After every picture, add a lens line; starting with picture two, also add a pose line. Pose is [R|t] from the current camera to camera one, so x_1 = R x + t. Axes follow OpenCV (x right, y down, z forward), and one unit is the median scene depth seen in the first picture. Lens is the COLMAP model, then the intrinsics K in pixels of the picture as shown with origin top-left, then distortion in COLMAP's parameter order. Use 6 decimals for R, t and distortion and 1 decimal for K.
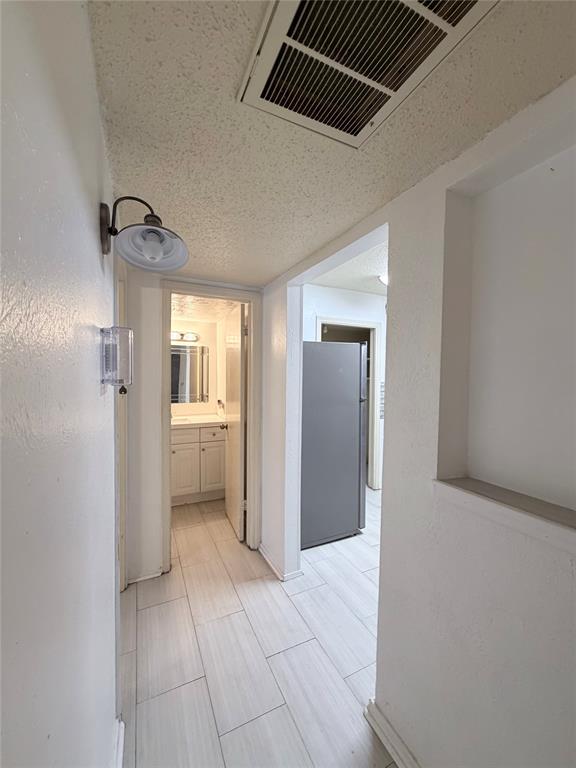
lens RADIAL K [[305.3, 0, 286.1], [0, 305.3, 385.0], [0, 0, 1]] dist [-0.003341, 0.000510]
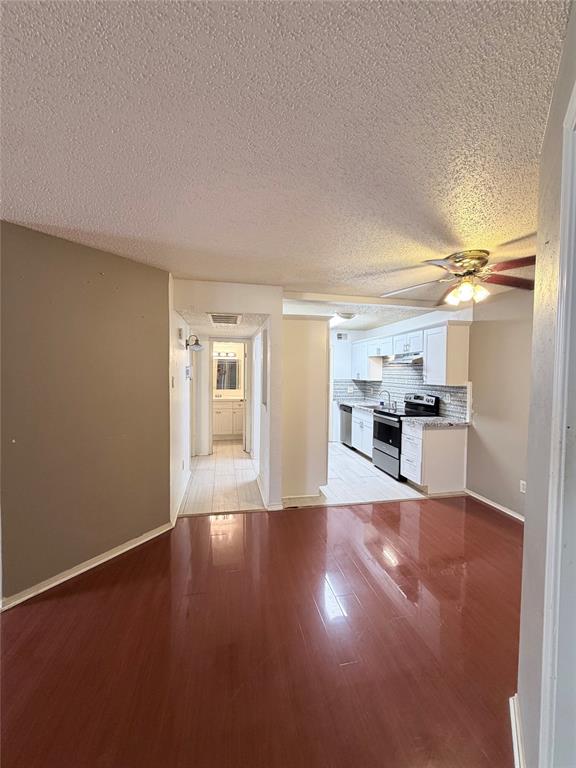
lens RADIAL K [[305.3, 0, 287.1], [0, 305.3, 382.7], [0, 0, 1]] dist [-0.003341, 0.000510]
pose [[0.970524, 0.010999, -0.240752, 0.656749], [-0.011318, 0.999936, 0.000056, 0.017345], [0.240737, 0.002670, 0.970587, -1.030372]]
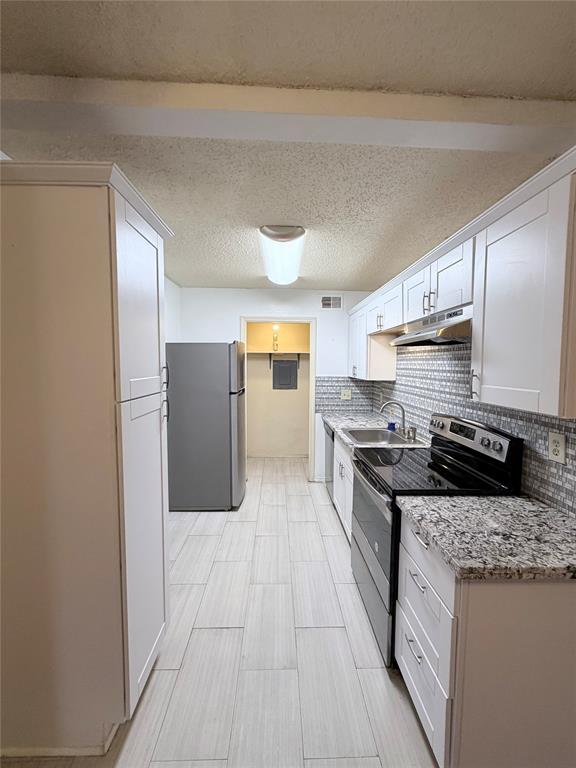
lens RADIAL K [[305.3, 0, 287.8], [0, 305.3, 382.7], [0, 0, 1]] dist [-0.003341, 0.000510]
pose [[0.915673, 0.026585, -0.401044, 0.878957], [-0.016530, 0.999457, 0.028512, -0.023043], [0.401584, -0.019478, 0.915615, 0.056970]]
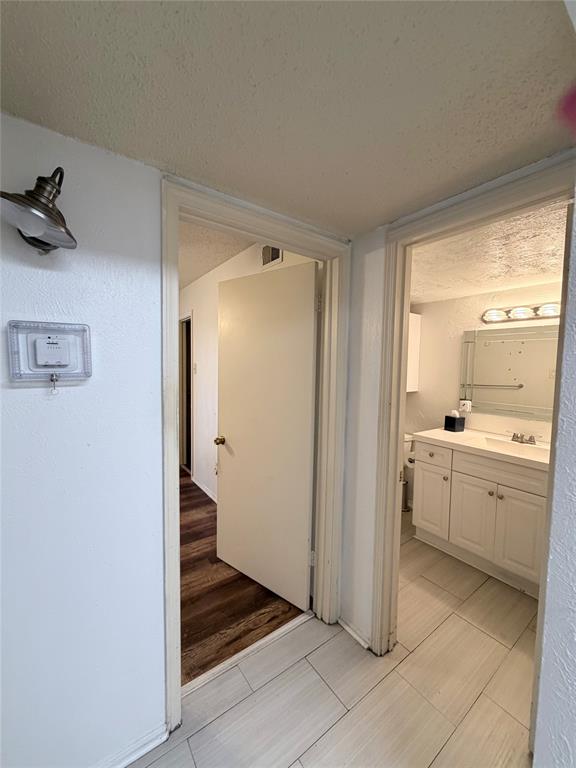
lens RADIAL K [[305.3, 0, 286.7], [0, 305.3, 384.7], [0, 0, 1]] dist [-0.003341, 0.000510]
pose [[0.181878, 0.056493, -0.981697, 0.179750], [-0.049682, 0.997601, 0.048204, -0.021007], [0.982065, 0.040005, 0.184249, 0.515938]]
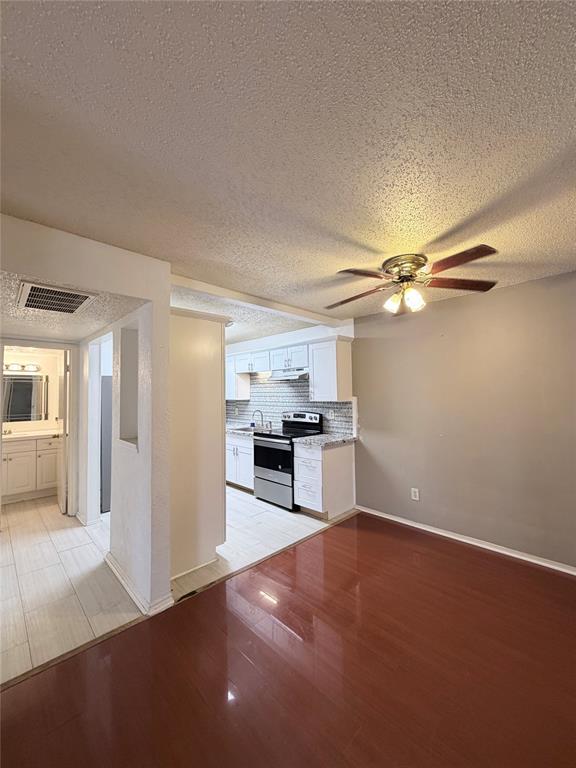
lens RADIAL K [[305.3, 0, 287.3], [0, 305.3, 384.2], [0, 0, 1]] dist [-0.003341, 0.000510]
pose [[0.945638, -0.010296, 0.325059, 0.374436], [0.030508, 0.997900, -0.057141, 0.016658], [-0.323788, 0.063952, 0.943966, -0.708874]]
